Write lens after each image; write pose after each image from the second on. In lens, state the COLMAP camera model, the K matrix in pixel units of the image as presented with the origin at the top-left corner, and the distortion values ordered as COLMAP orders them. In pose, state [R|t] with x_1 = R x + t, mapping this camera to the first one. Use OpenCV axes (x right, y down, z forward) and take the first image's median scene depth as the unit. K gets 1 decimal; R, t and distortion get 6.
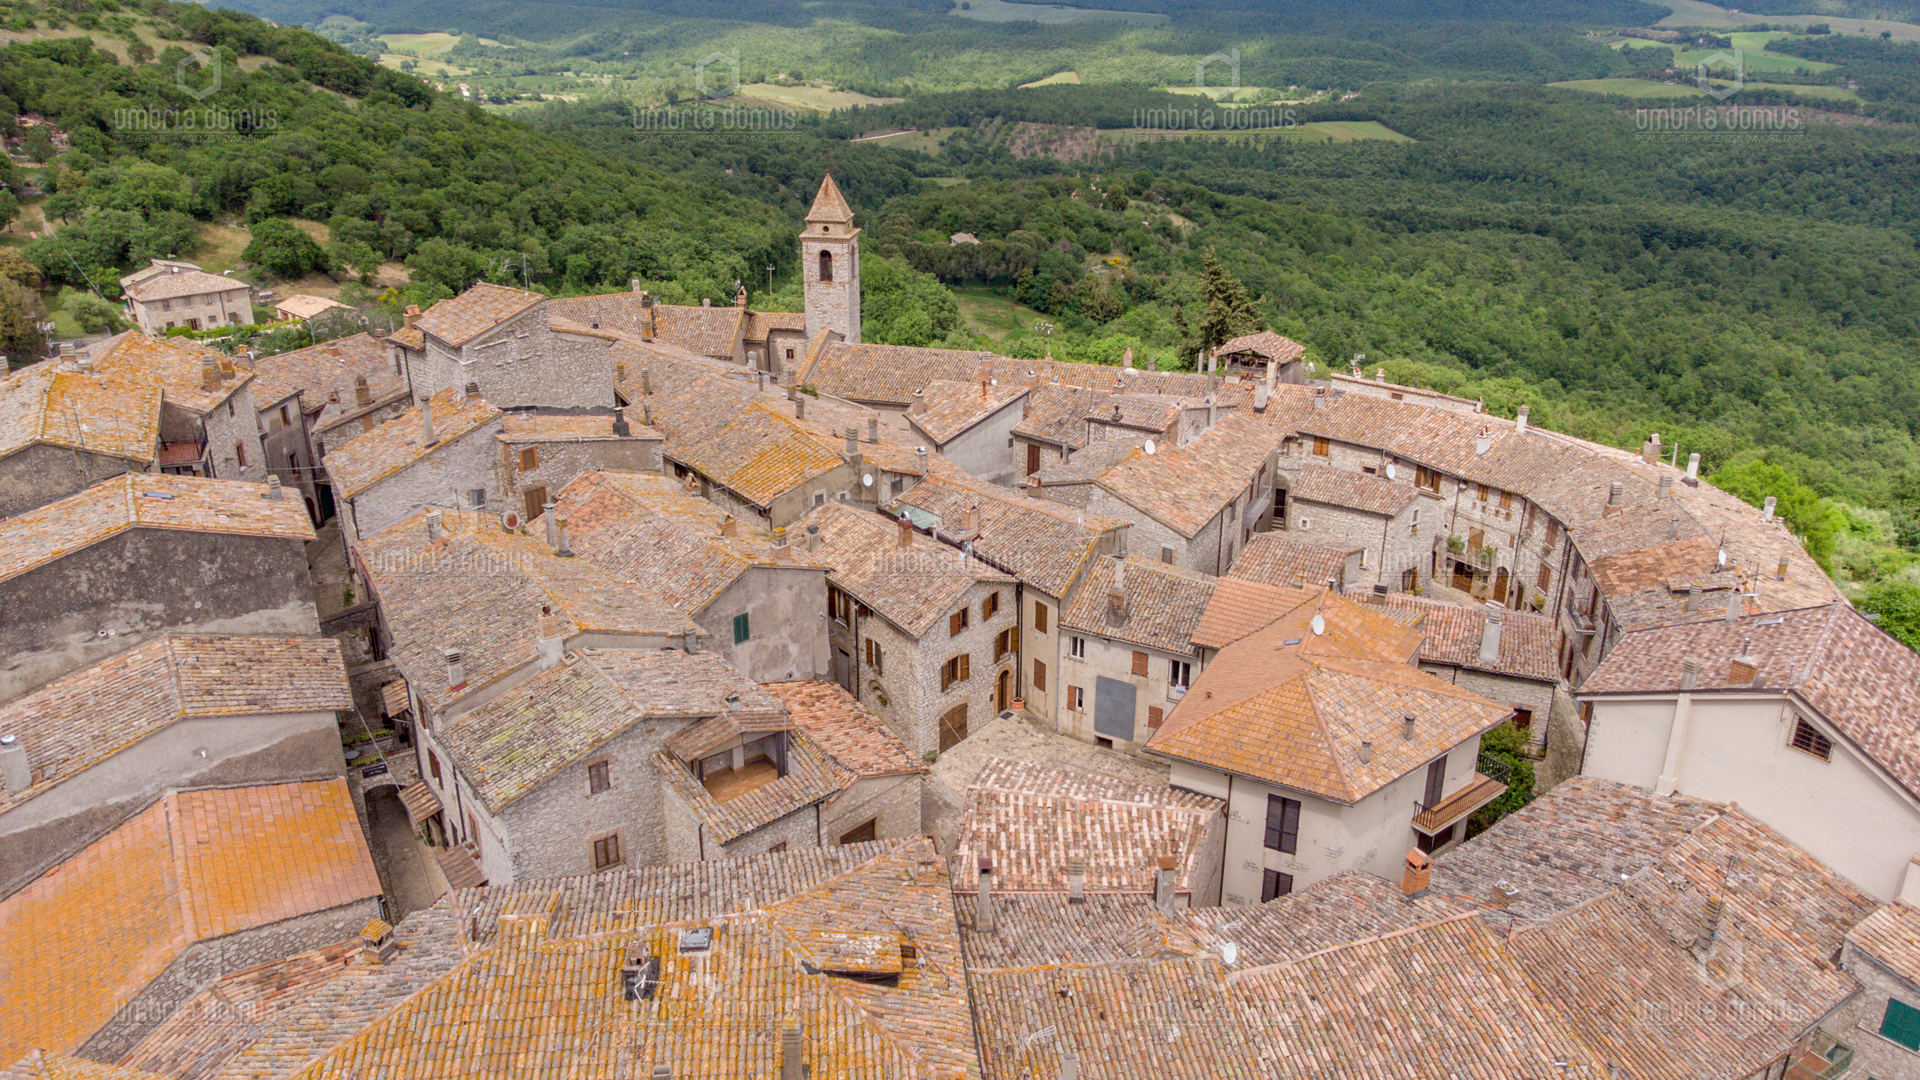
lens RADIAL K [[1442.8, 0, 969.5], [0, 1442.8, 509.1], [0, 0, 1]] dist [0.045092, 0.004840]
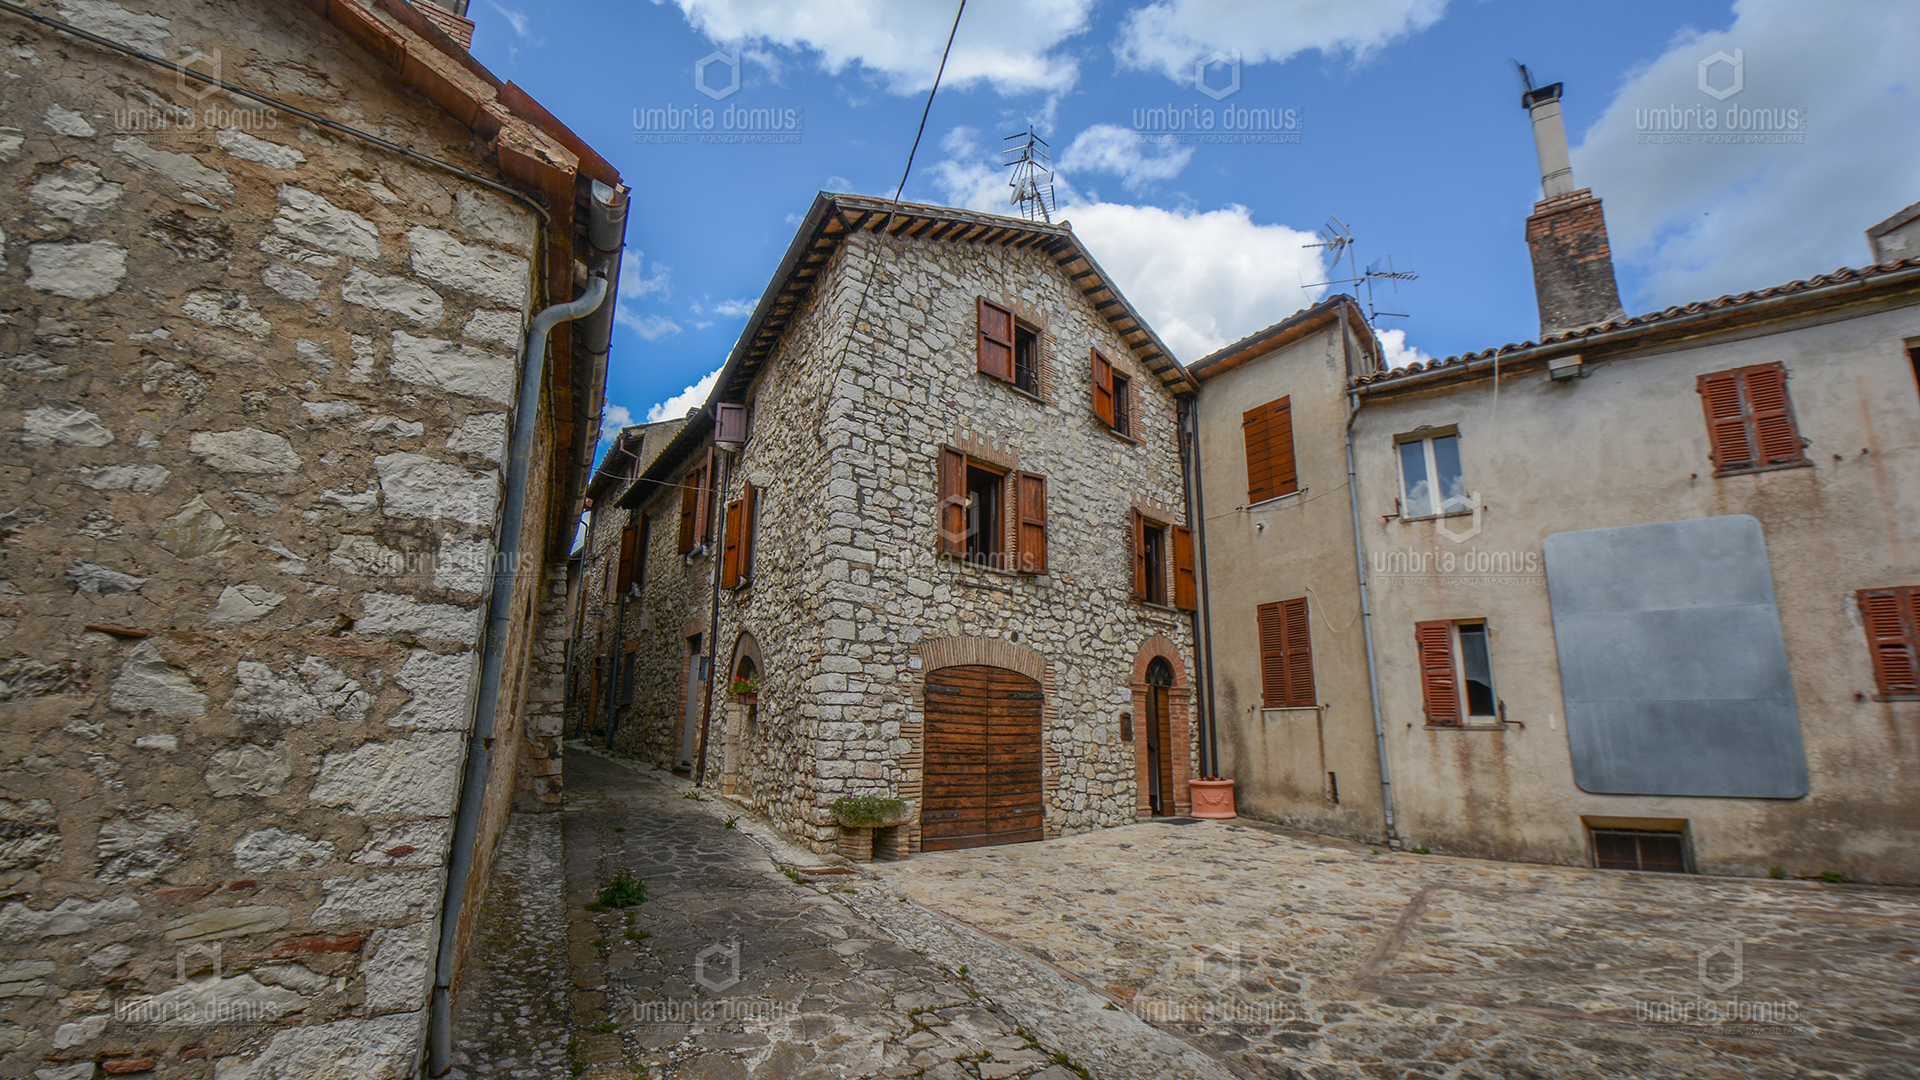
lens RADIAL K [[838.3, 0, 961.2], [0, 838.3, 547.4], [0, 0, 1]] dist [0.010706, -0.016416]
pose [[0.995043, -0.015984, -0.098156, -0.000614], [-0.043558, 0.817240, -0.574649, 0.188714], [0.089402, 0.576076, 0.812493, 0.790905]]
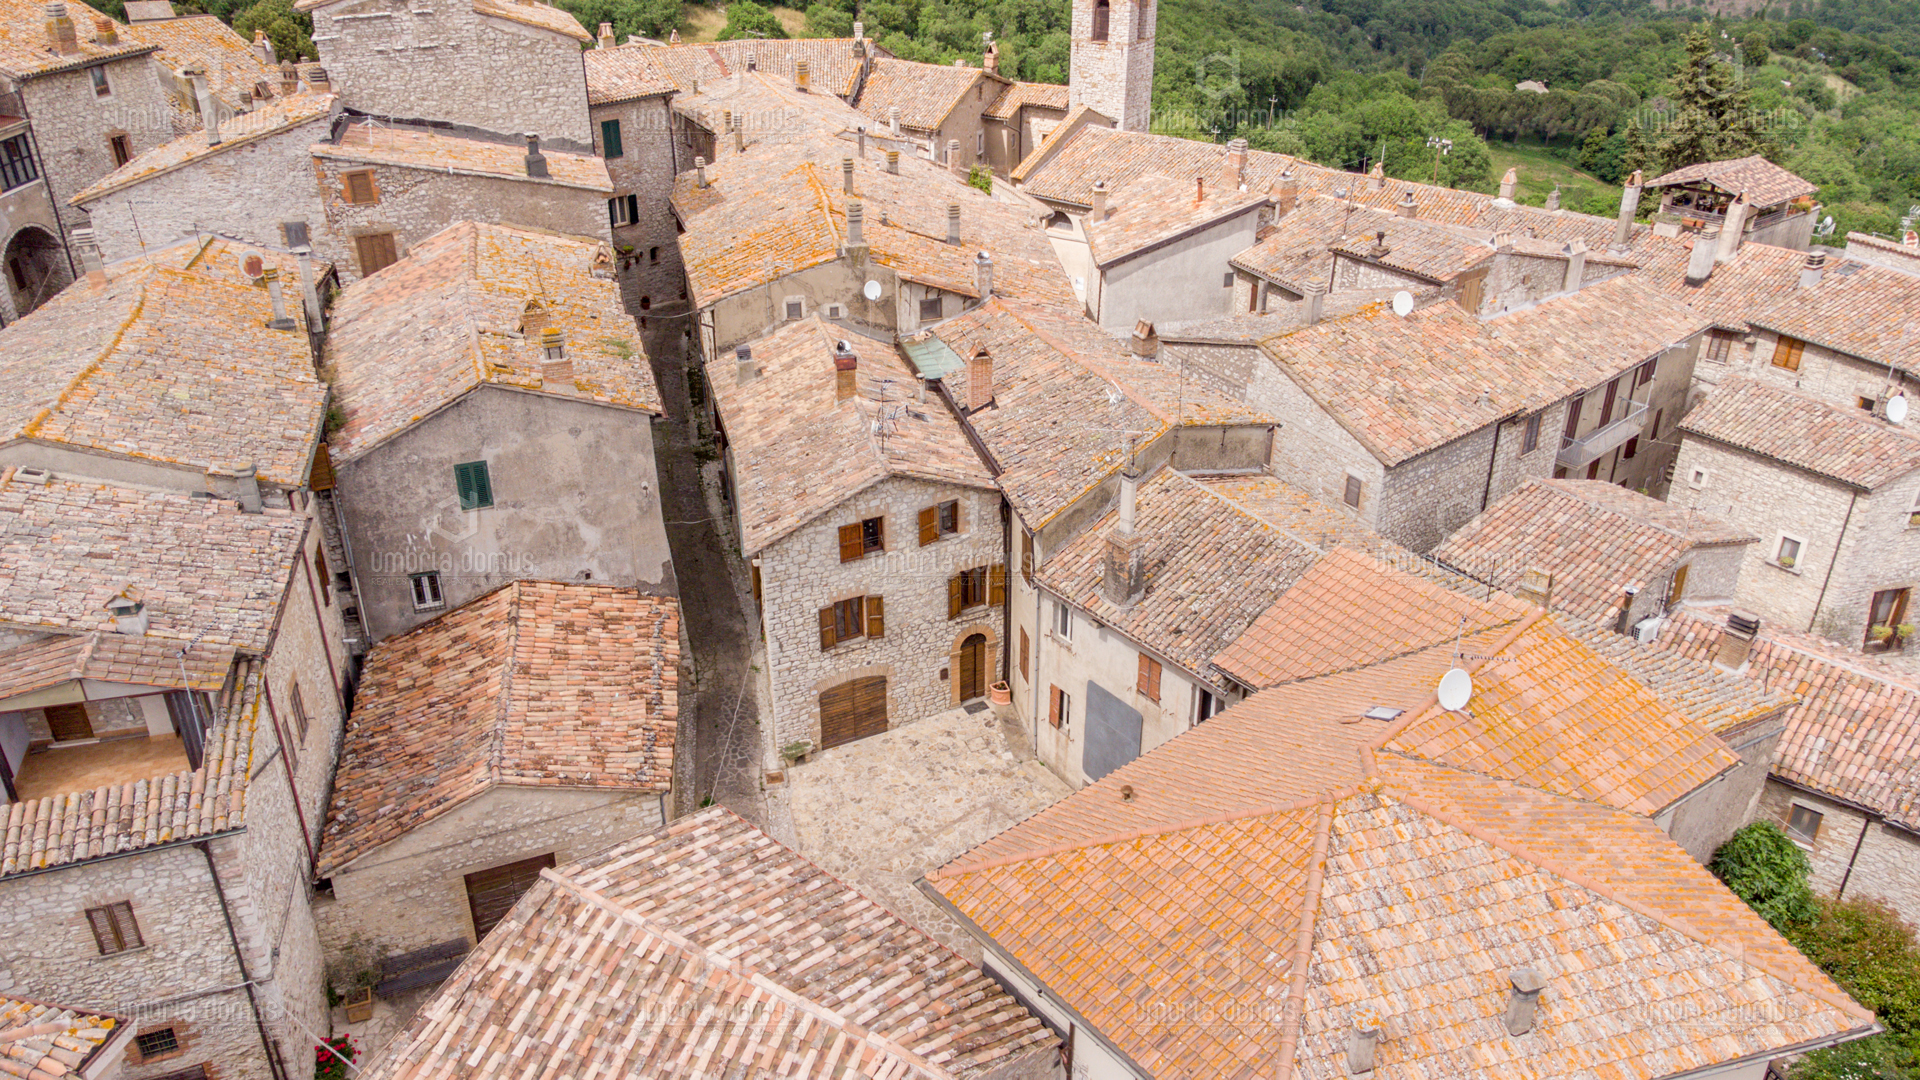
lens RADIAL K [[1442.8, 0, 964.4], [0, 1442.8, 520.7], [0, 0, 1]] dist [0.045092, 0.004840]
pose [[0.920121, 0.176971, -0.349368, 0.206507], [-0.140308, 0.981823, 0.127814, -0.007712], [0.365637, -0.068585, 0.928227, 0.431333]]
